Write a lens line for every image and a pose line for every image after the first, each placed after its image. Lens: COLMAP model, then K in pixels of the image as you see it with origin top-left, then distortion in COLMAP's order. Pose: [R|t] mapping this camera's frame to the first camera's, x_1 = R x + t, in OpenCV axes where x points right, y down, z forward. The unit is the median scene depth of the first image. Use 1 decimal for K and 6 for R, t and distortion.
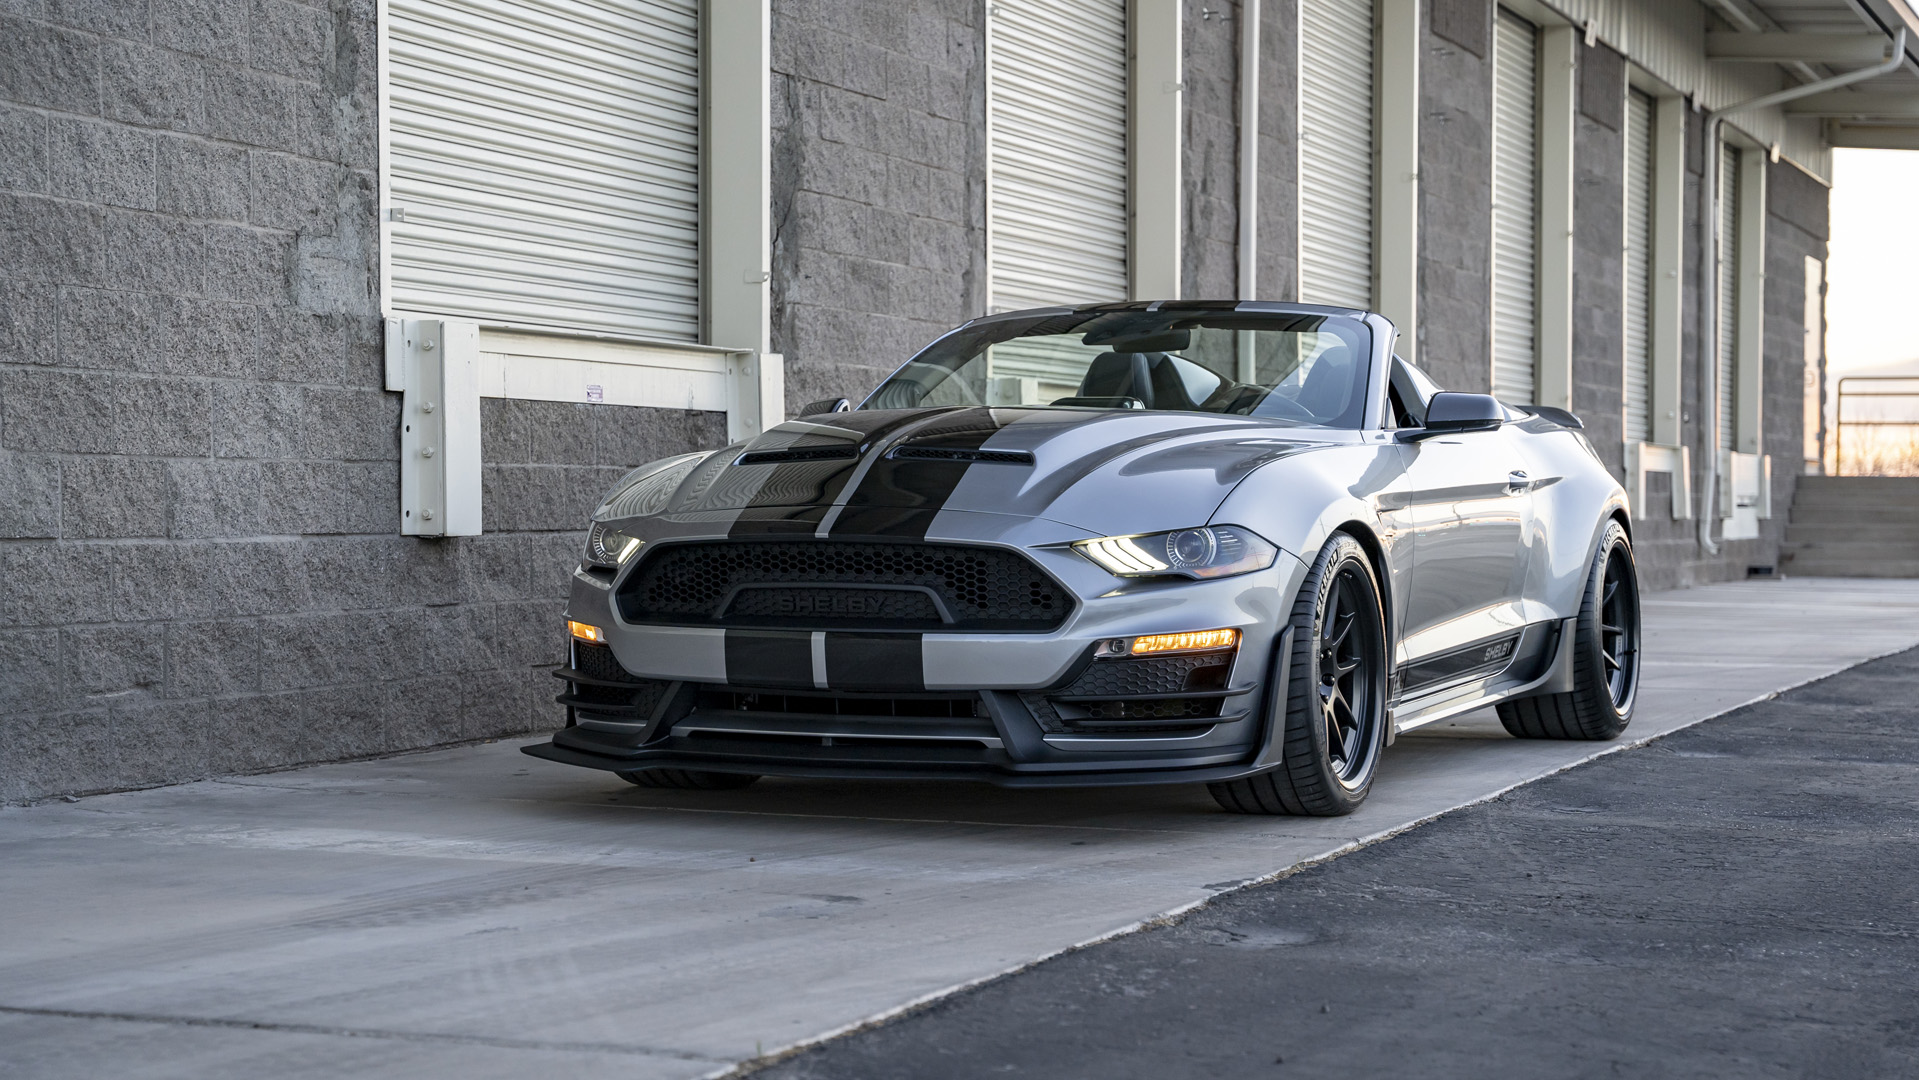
lens RADIAL K [[3218.0, 0, 931.8], [0, 3218.0, 537.5], [0, 0, 1]] dist [0.250550, 0.000000]
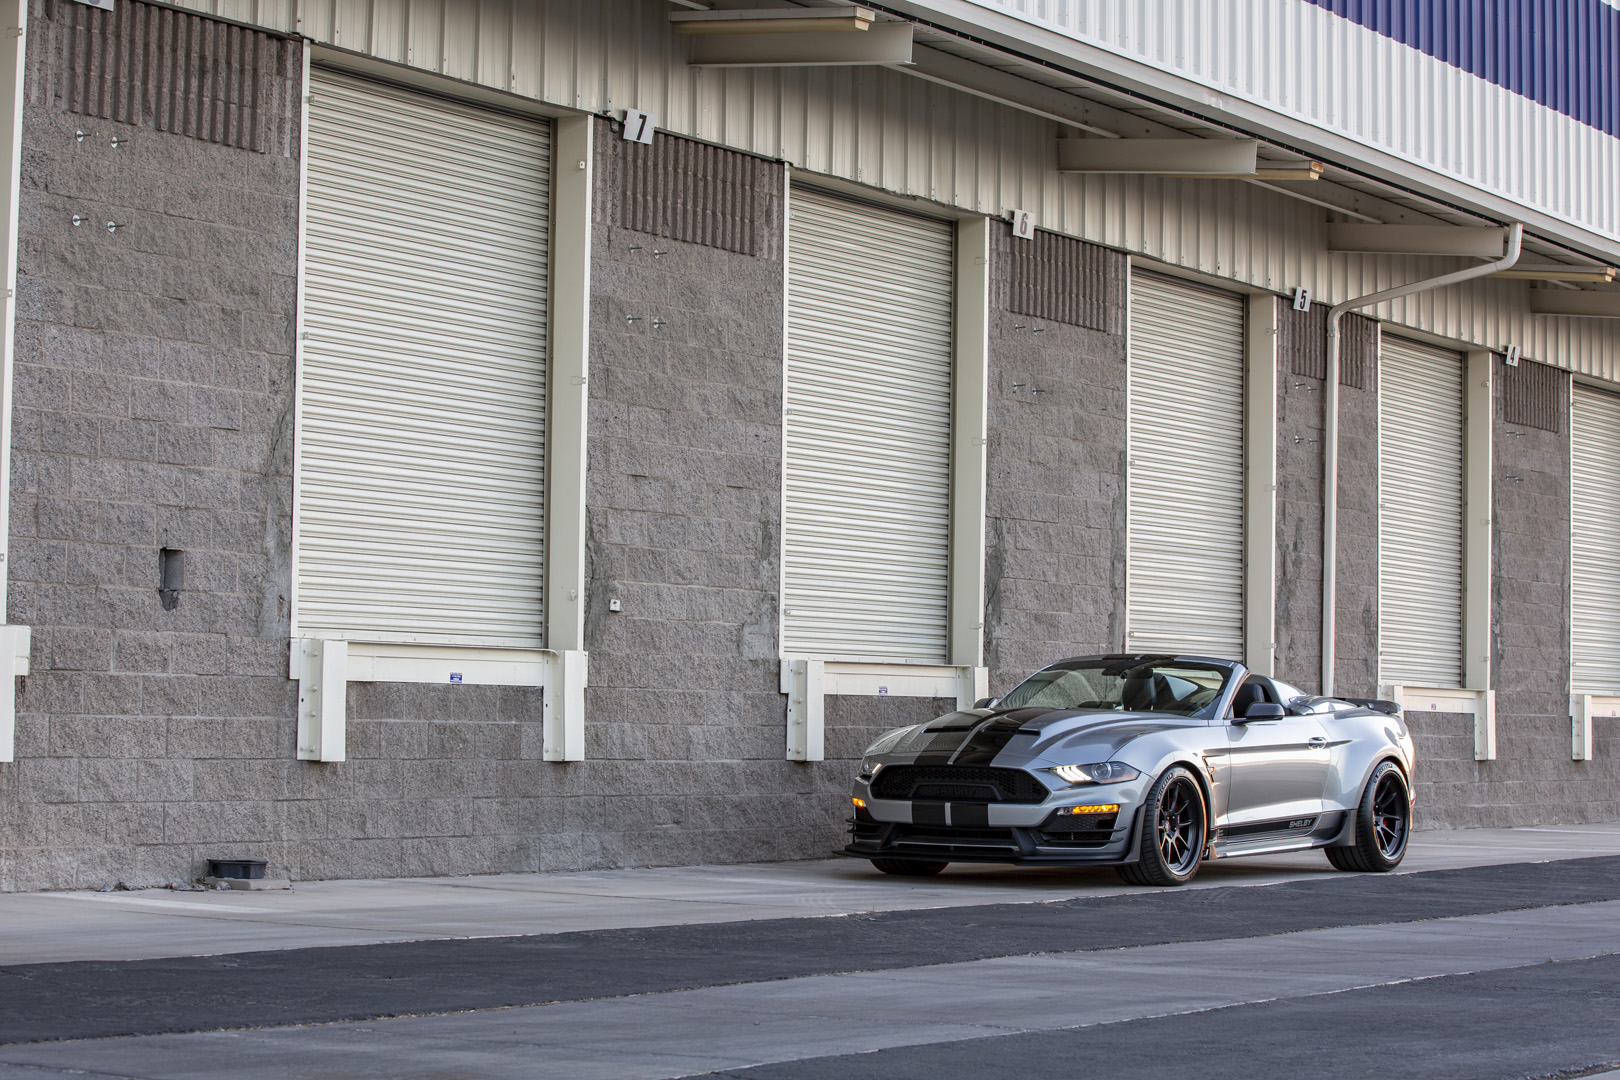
lens RADIAL K [[3641.6, 0, 814.5], [0, 3641.6, 541.4], [0, 0, 1]] dist [-0.208427, 0.000000]
pose [[0.986562, 0.007559, -0.163212, 0.280309], [-0.017432, 0.998097, -0.059149, -0.003344], [0.162454, 0.061200, 0.984816, -1.564611]]
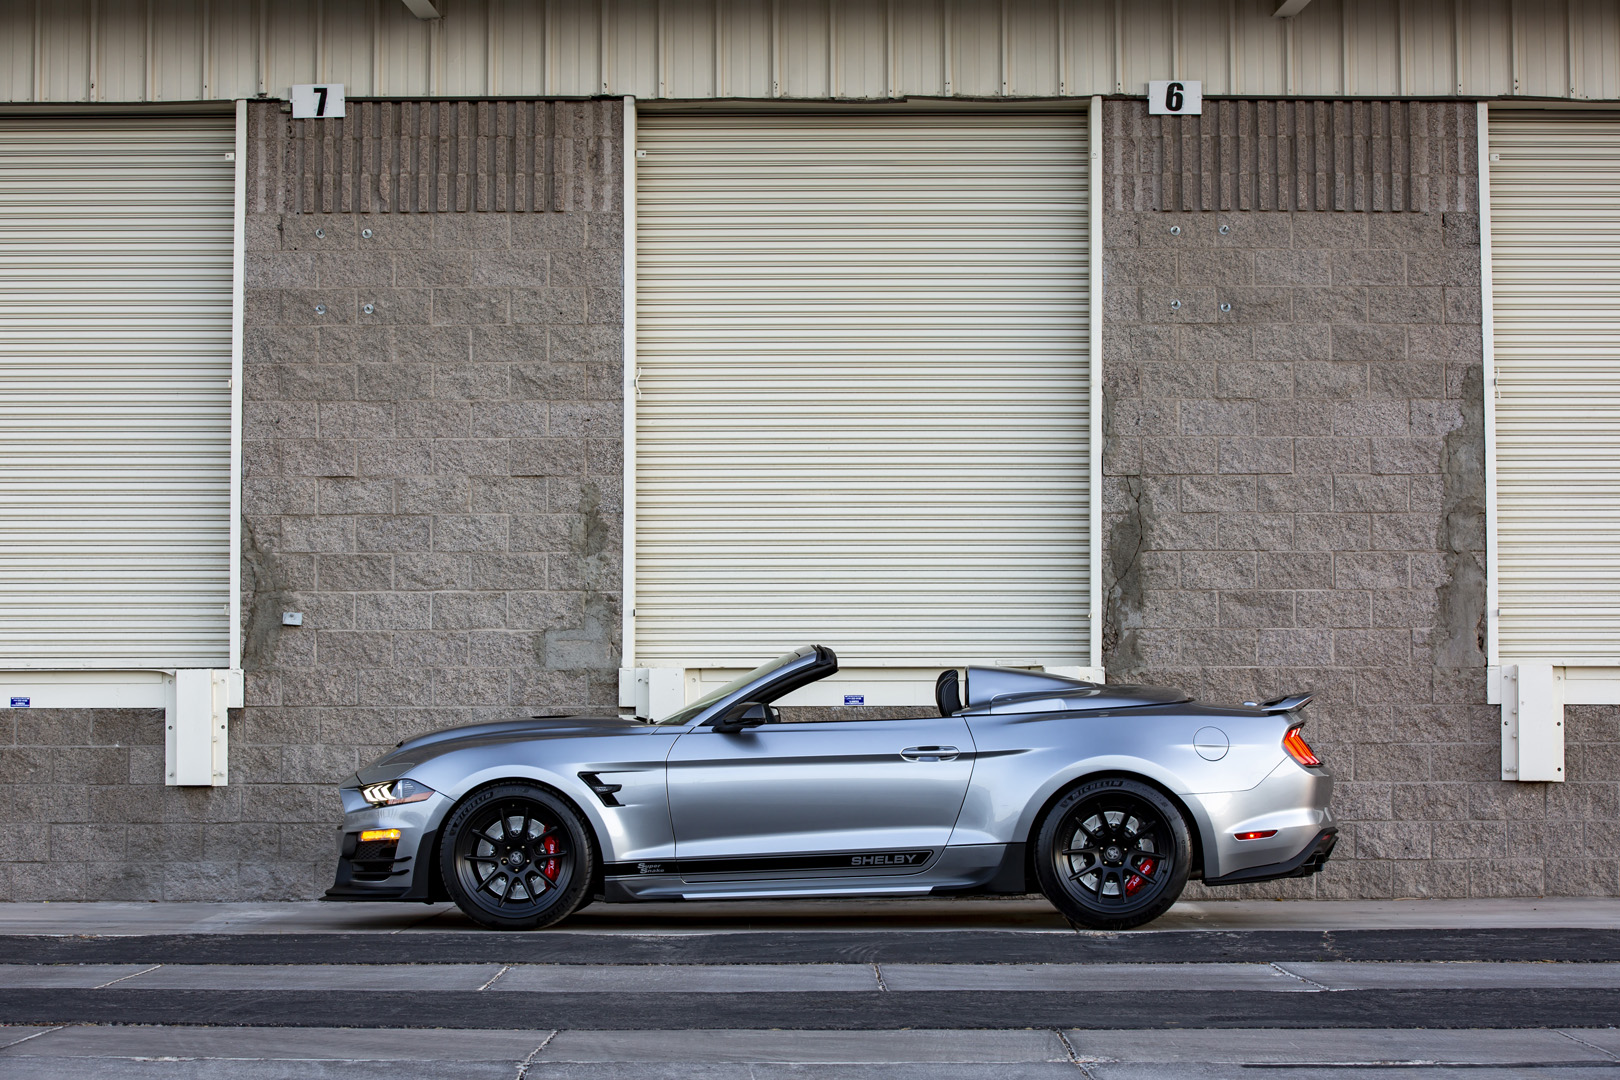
lens RADIAL K [[3971.2, 0, 804.0], [0, 3971.2, 592.9], [0, 0, 1]] dist [-0.169254, 0.000000]
pose [[0.382906, -0.040069, -0.922918, 2.241371], [-0.006935, 0.998906, -0.046245, -0.006441], [0.923761, 0.024108, 0.382209, 0.243867]]
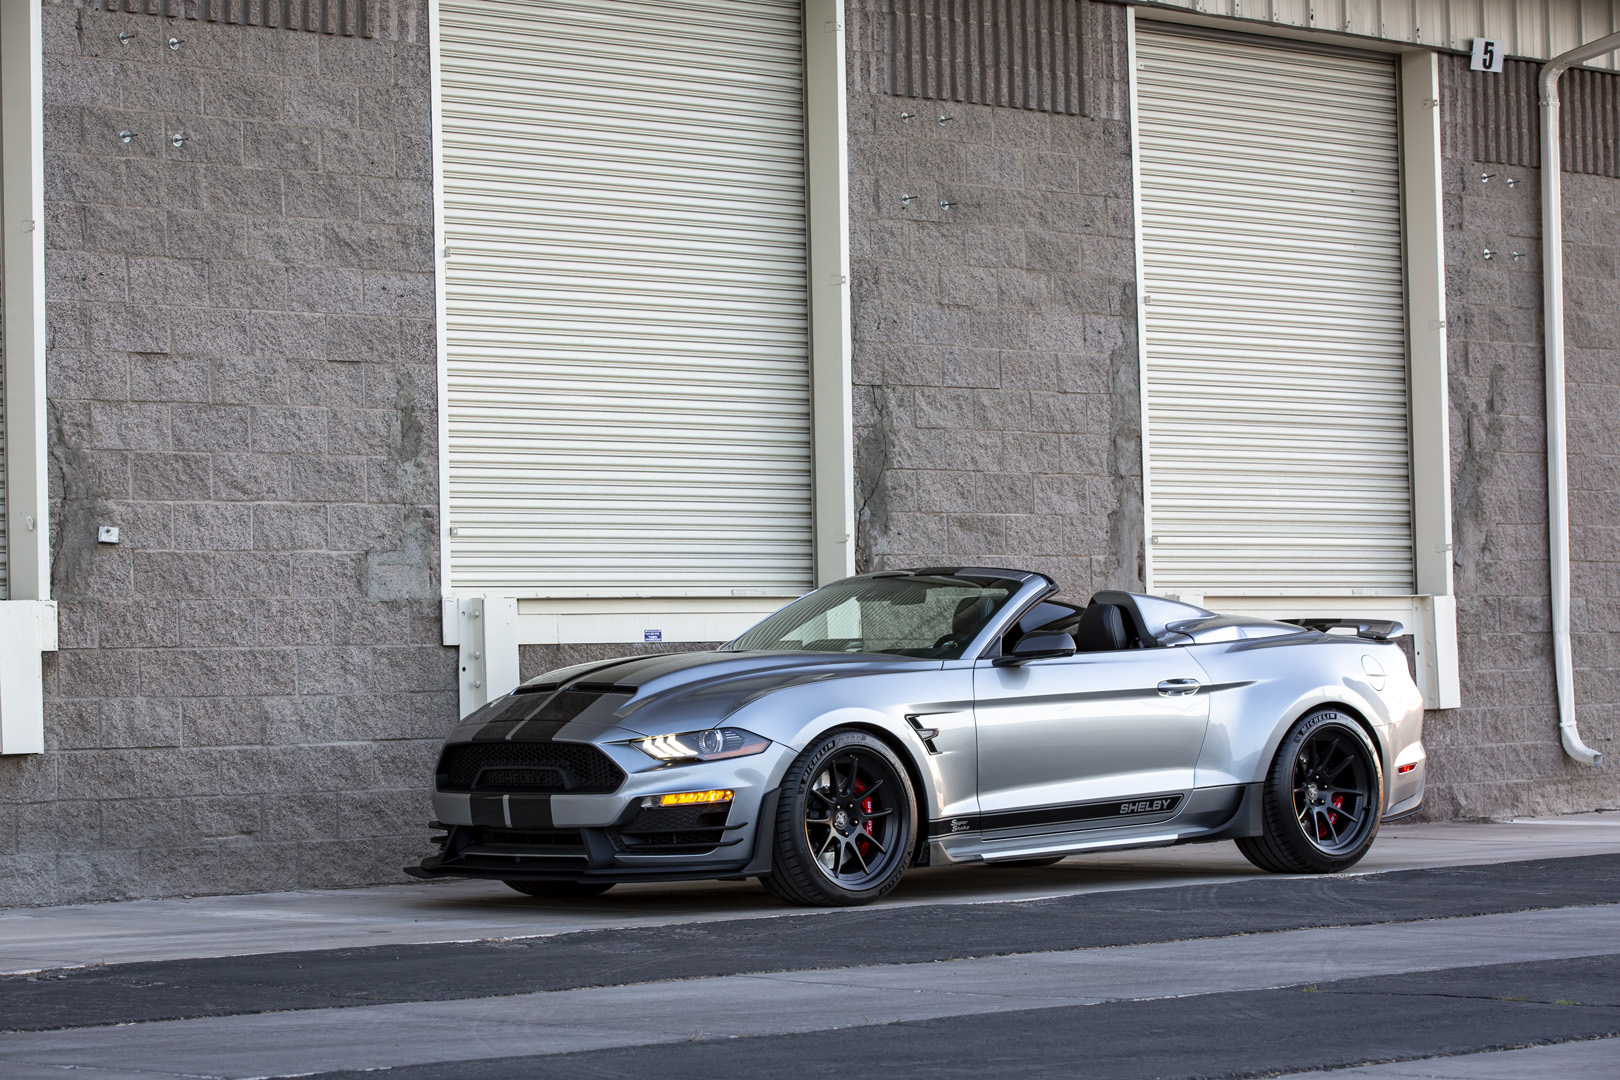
lens RADIAL K [[4399.1, 0, 810.3], [0, 4399.1, 534.6], [0, 0, 1]] dist [-0.101556, 0.000000]
pose [[0.917071, -0.036136, -0.397082, 0.928498], [0.019971, 0.998798, -0.044771, -0.000958], [0.398223, 0.033128, 0.916690, -0.960866]]
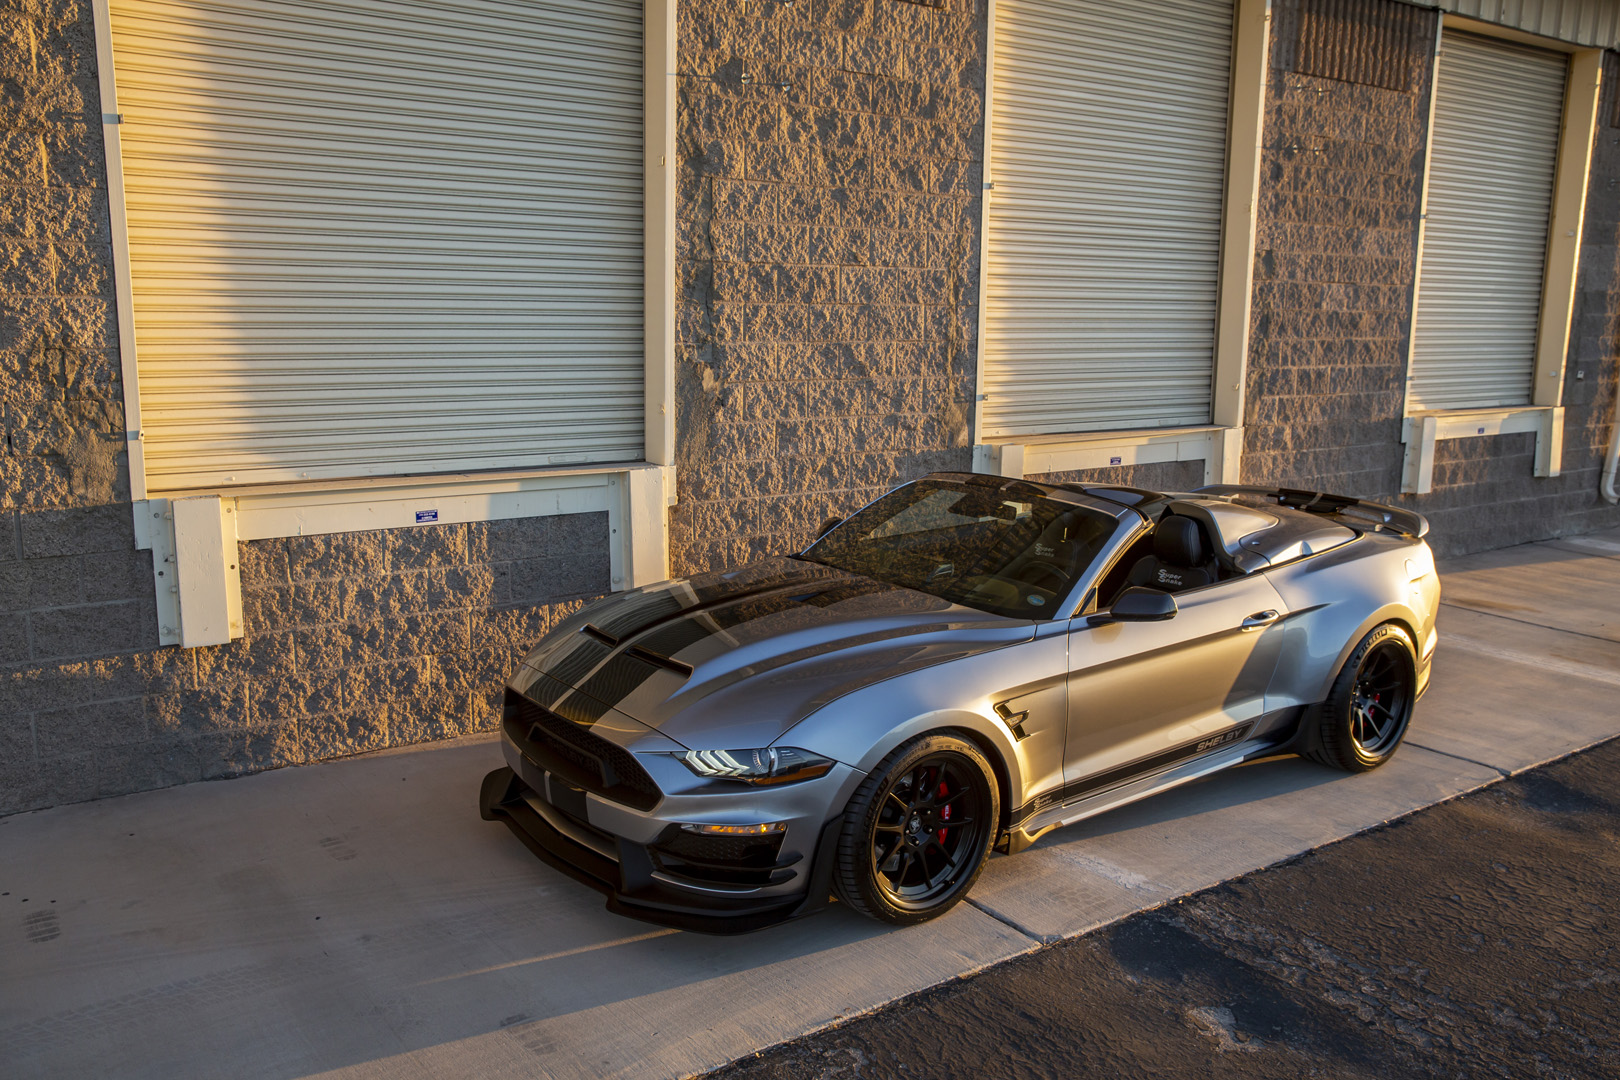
lens RADIAL K [[1346.0, 0, 816.5], [0, 1346.0, 533.2], [0, 0, 1]] dist [0.009615, 0.004672]
pose [[0.879042, 0.101059, -0.465910, 0.328891], [-0.026706, 0.986178, 0.163522, -0.172506], [0.475996, -0.131300, 0.869591, 0.453823]]
